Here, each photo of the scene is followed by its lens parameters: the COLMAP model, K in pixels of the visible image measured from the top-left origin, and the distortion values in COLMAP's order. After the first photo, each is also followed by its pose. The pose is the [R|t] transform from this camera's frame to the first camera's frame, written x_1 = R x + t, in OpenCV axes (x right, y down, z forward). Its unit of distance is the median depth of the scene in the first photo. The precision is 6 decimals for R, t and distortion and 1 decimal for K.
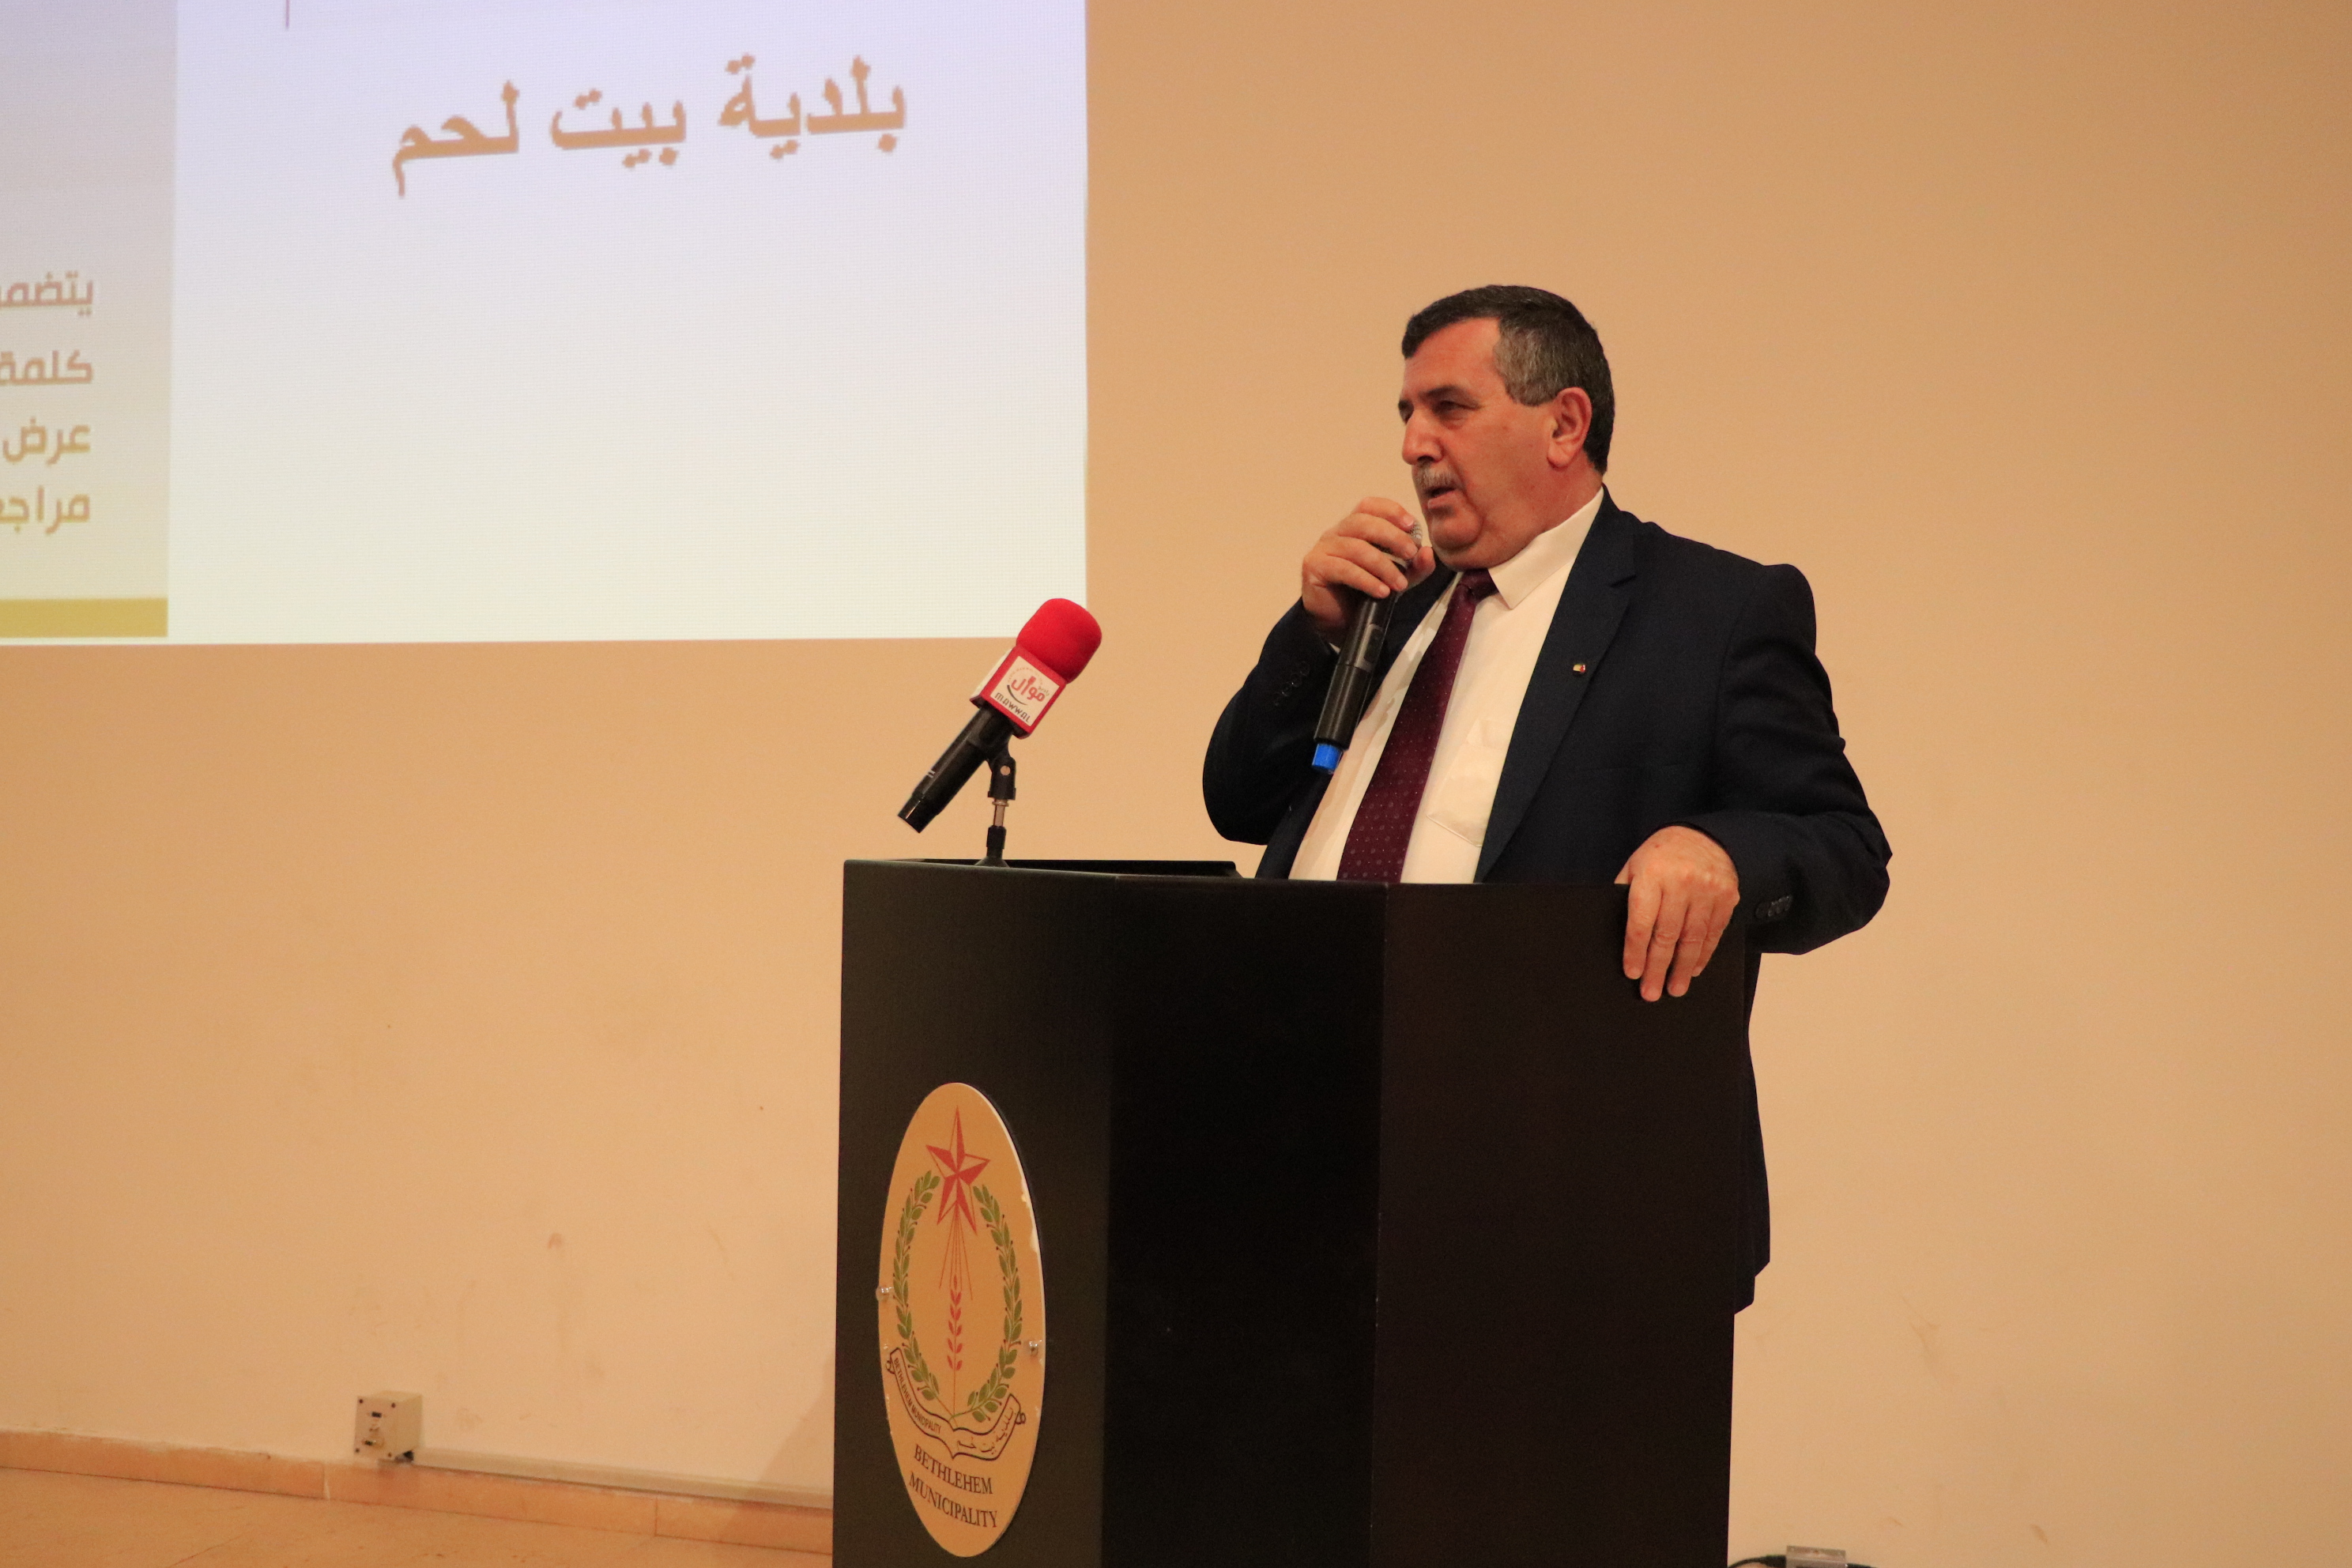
lens RADIAL K [[2496.1, 0, 1197.9], [0, 2496.1, 812.9], [0, 0, 1]] dist [-0.045730, 0.000000]
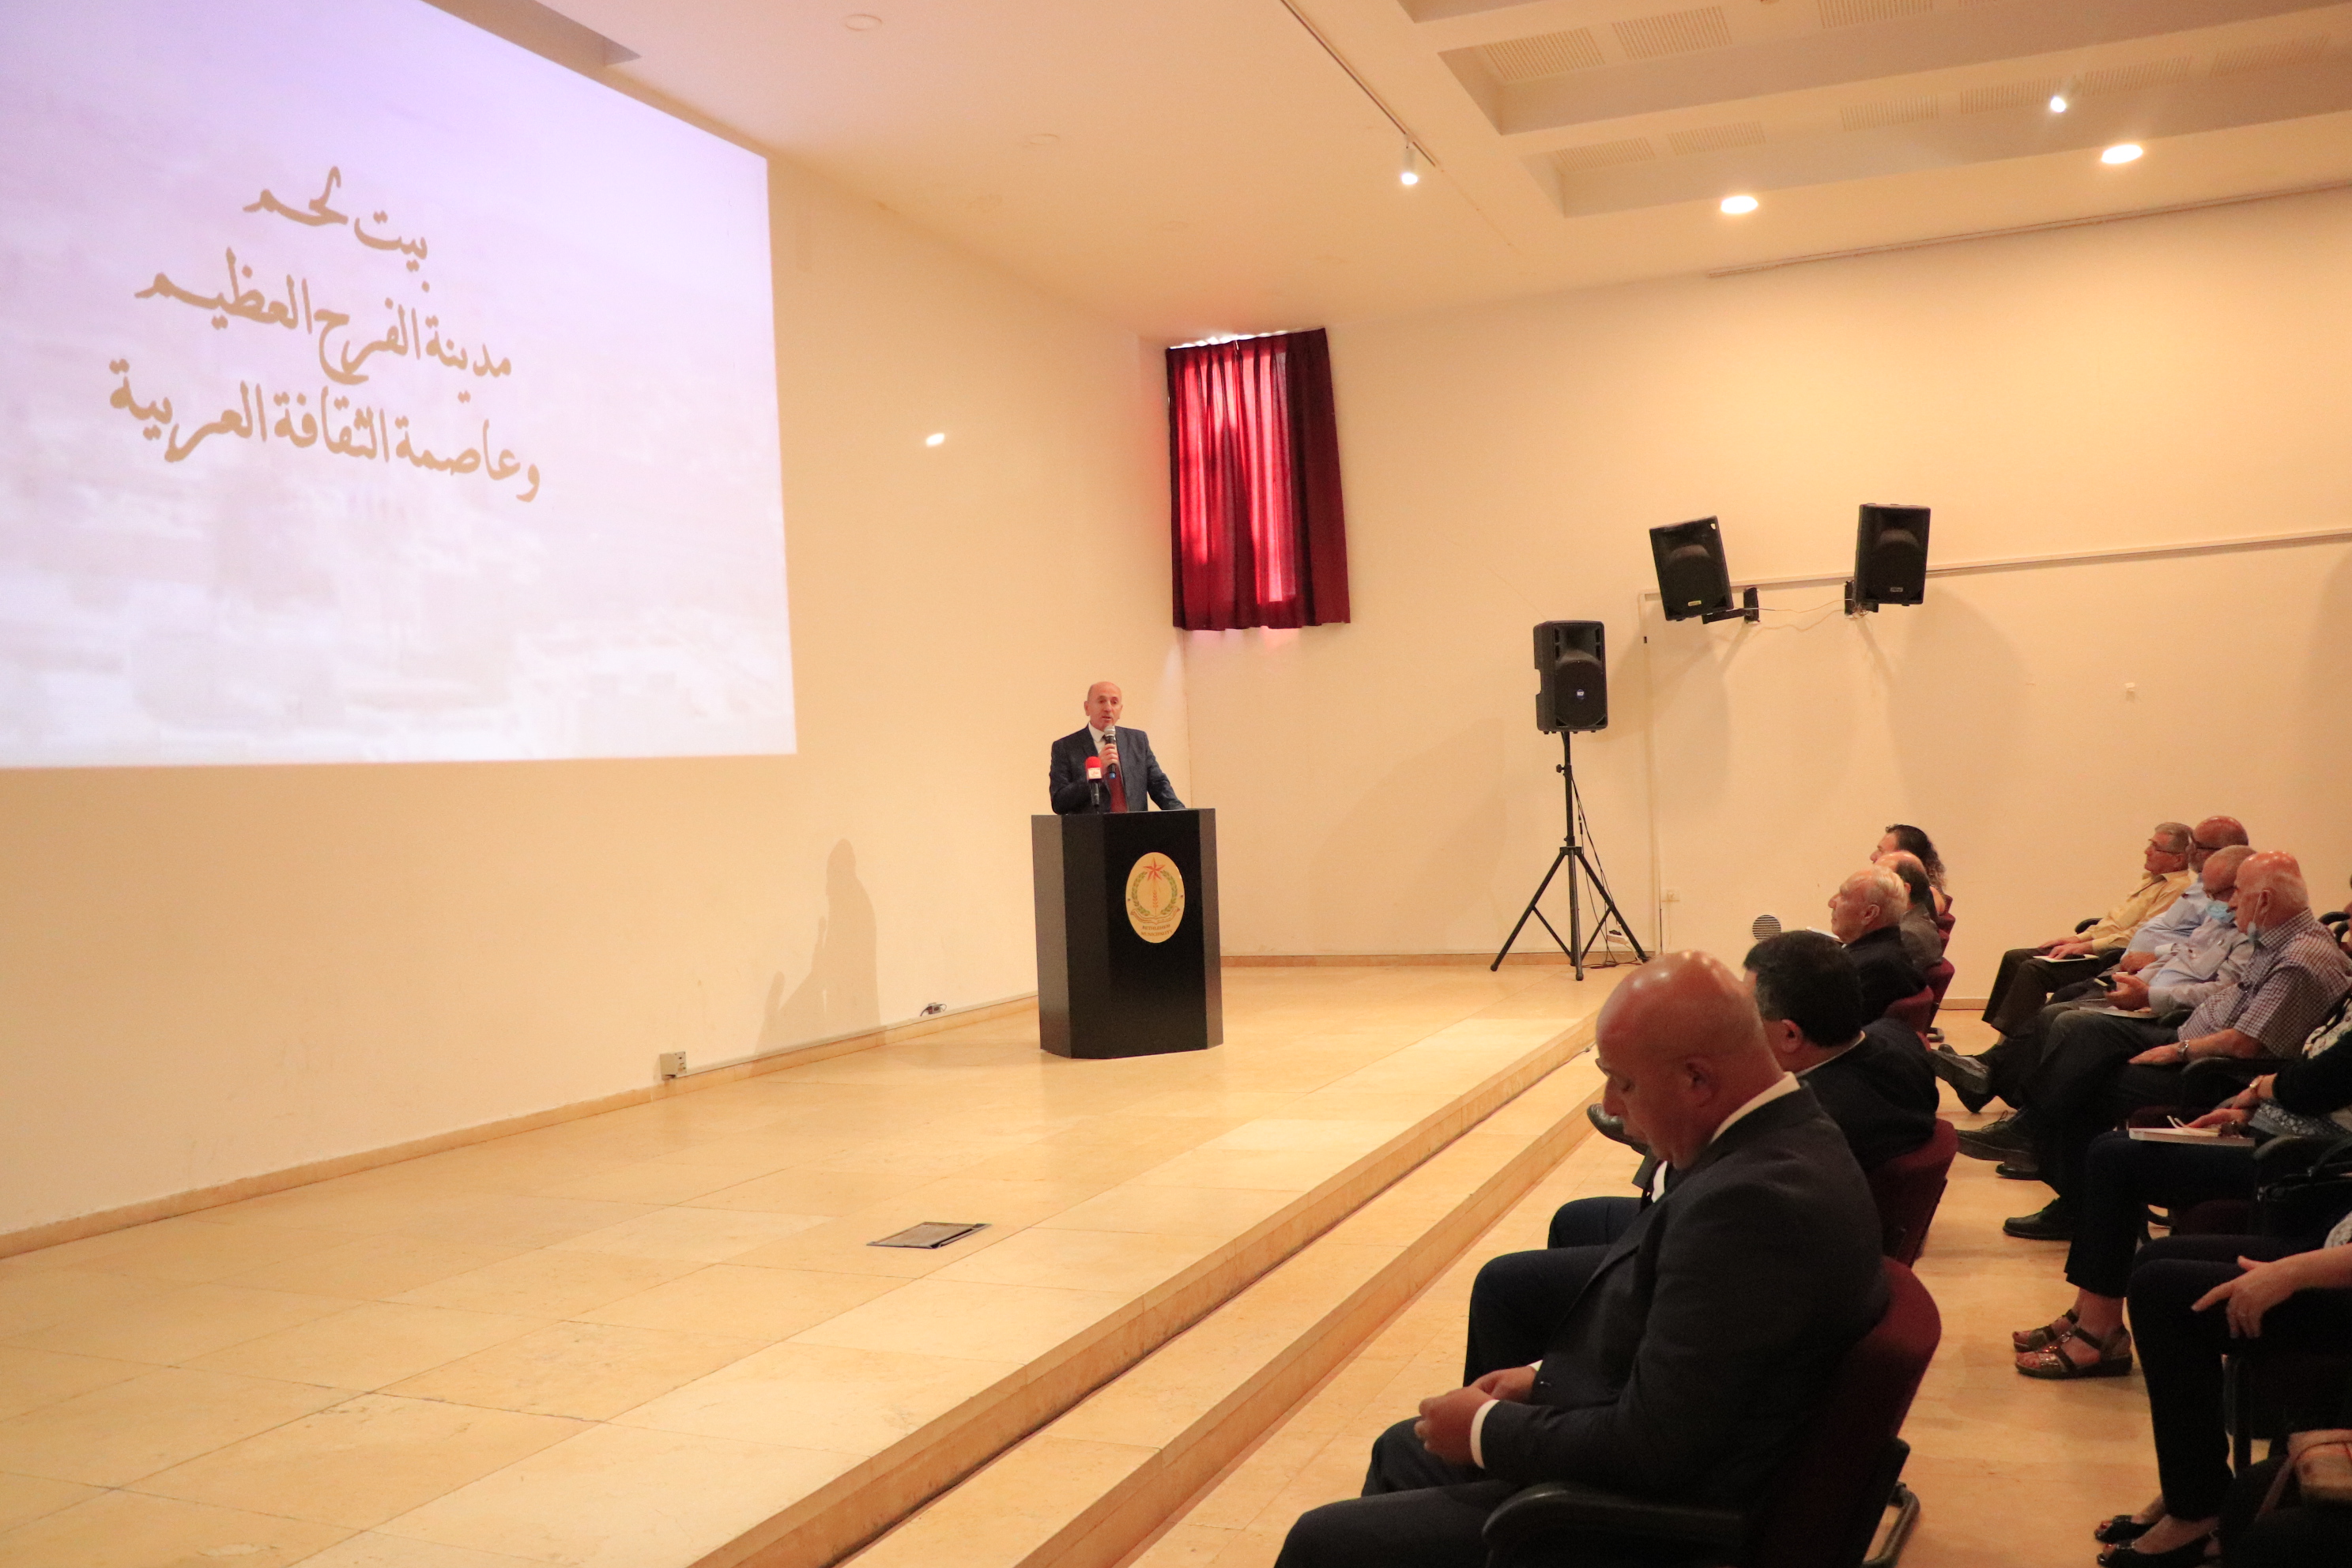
lens RADIAL K [[1936.3, 0, 1163.5], [0, 1936.3, 792.5], [0, 0, 1]] dist [-0.189903, 0.151487]
pose [[0.165454, -0.034744, 0.985605, -3.781205], [0.037387, 0.998882, 0.028936, -0.124372], [-0.985509, 0.032061, 0.166568, 0.275194]]
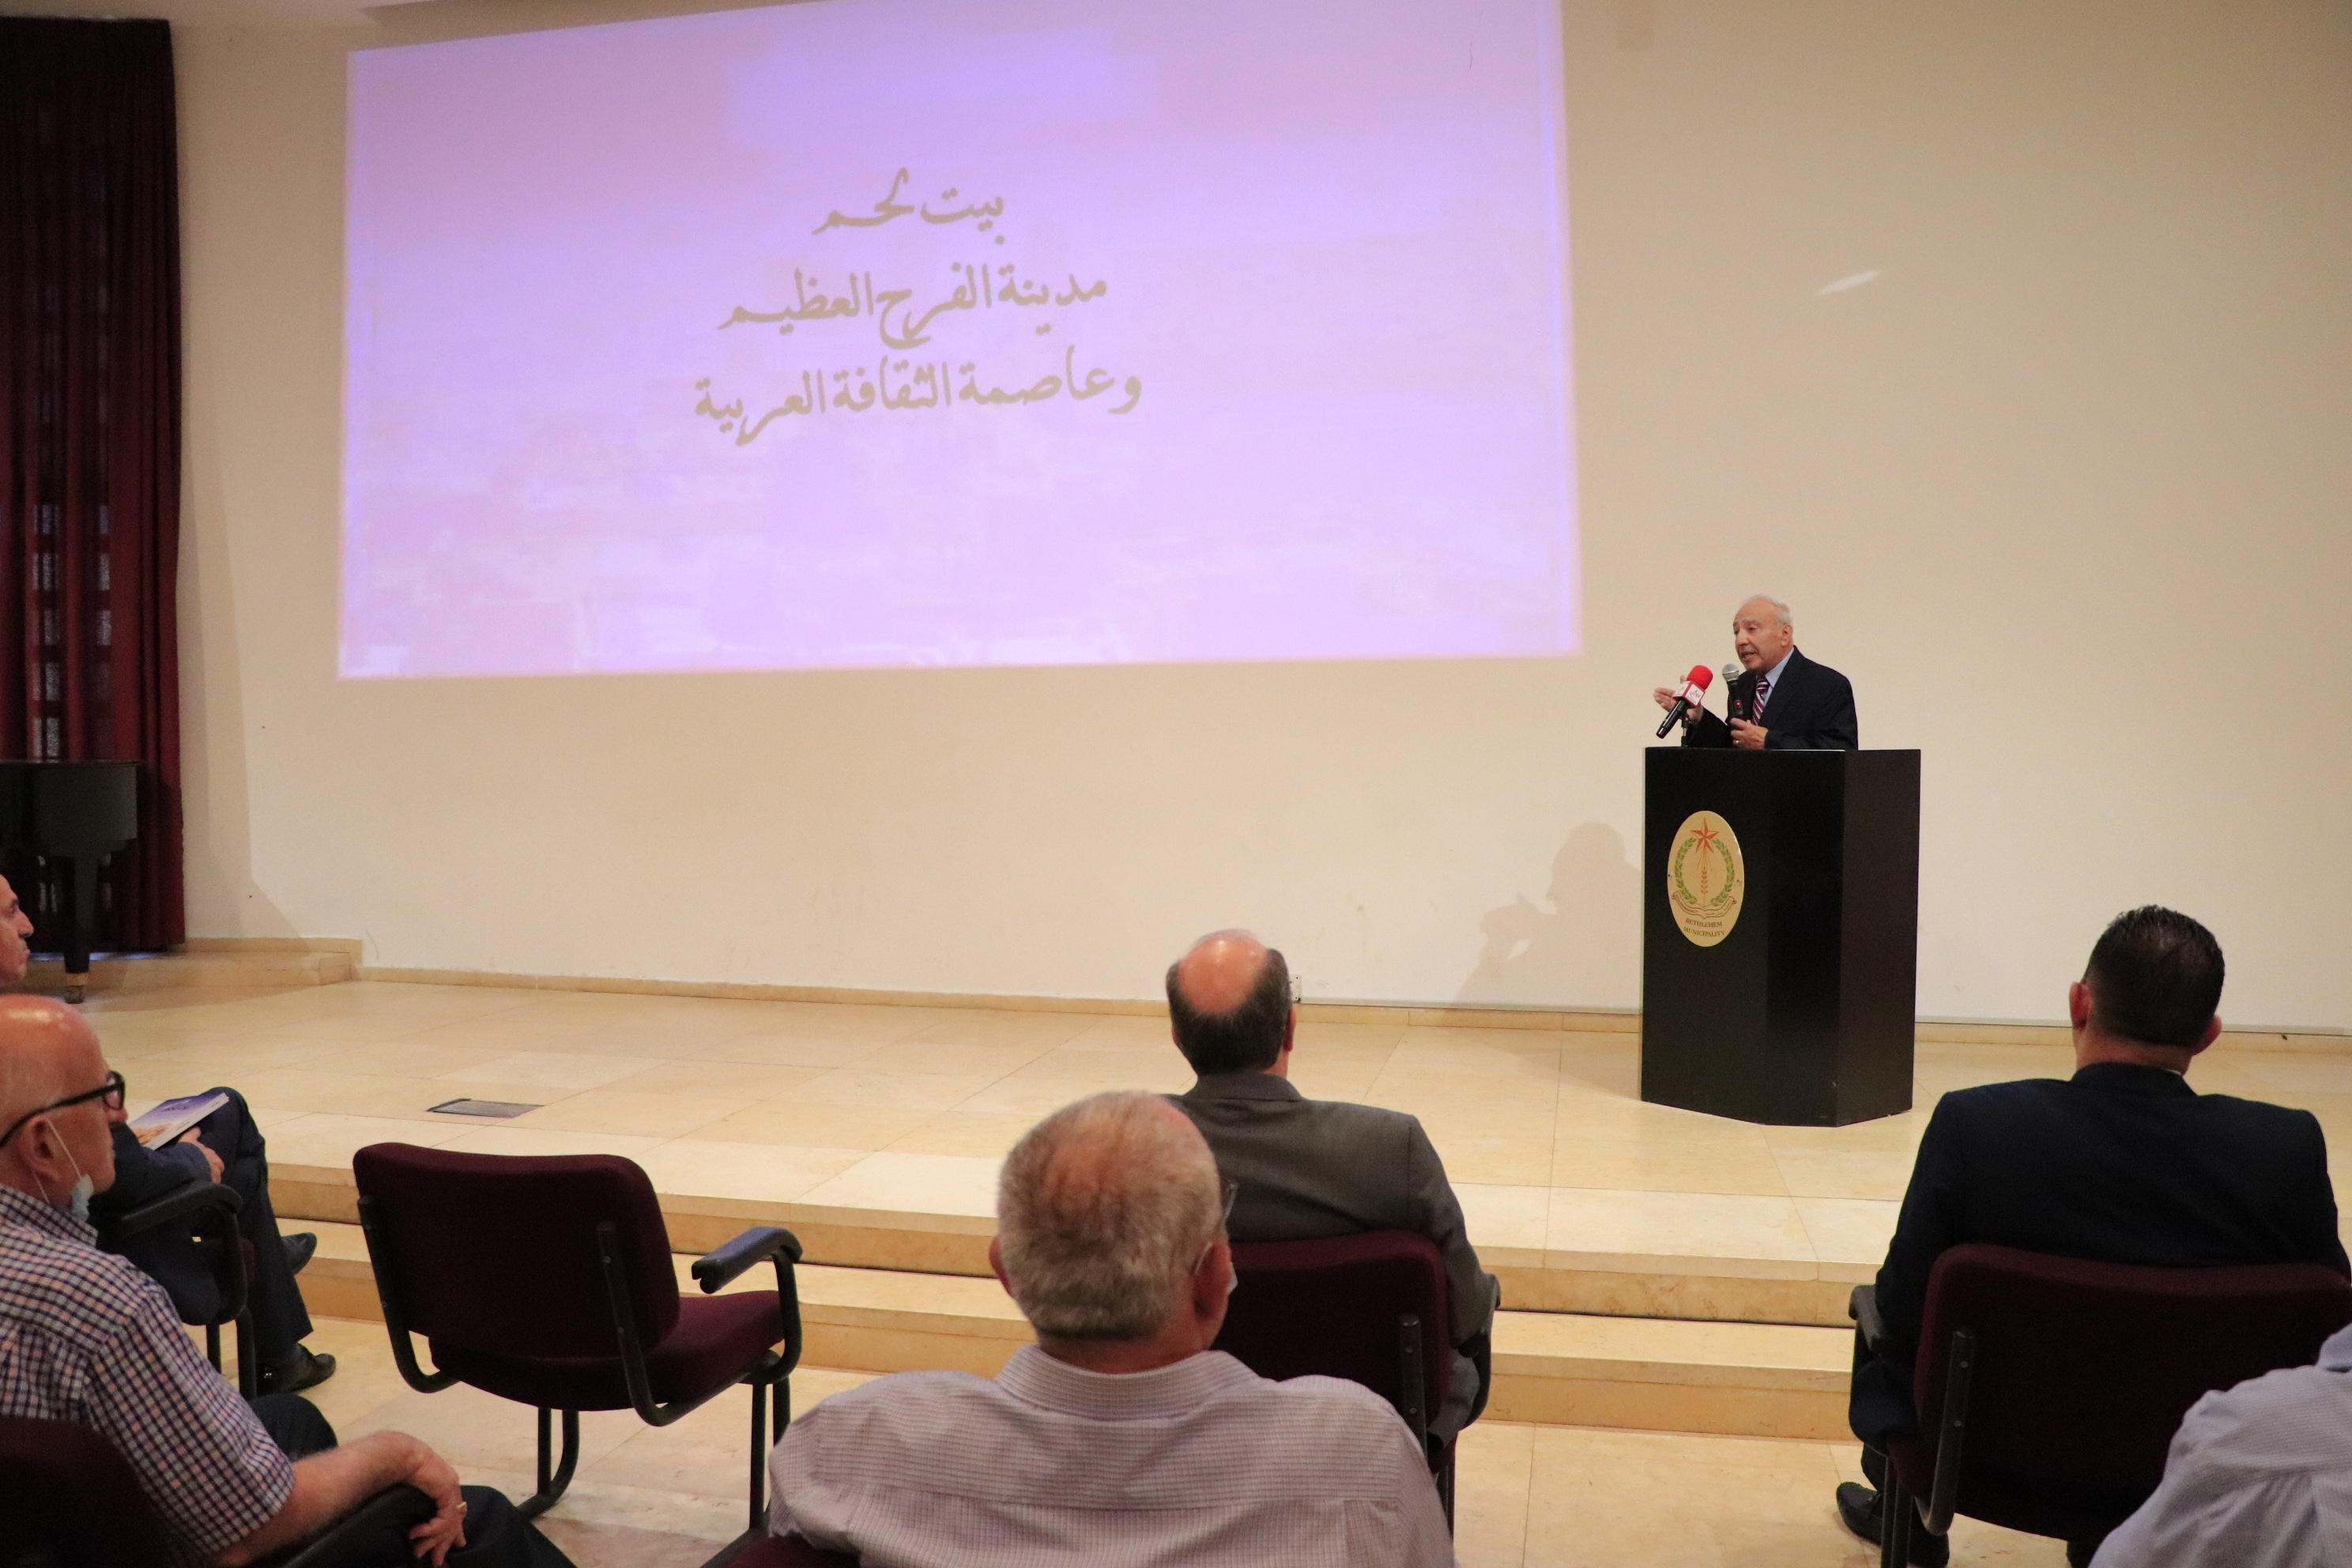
lens RADIAL K [[1936.3, 0, 1166.0], [0, 1936.3, 792.9], [0, 0, 1]] dist [-0.189903, 0.151487]
pose [[0.999517, -0.028246, 0.012996, -0.810135], [0.027631, 0.998593, 0.045269, -0.052894], [-0.014257, -0.044889, 0.998890, -1.510960]]
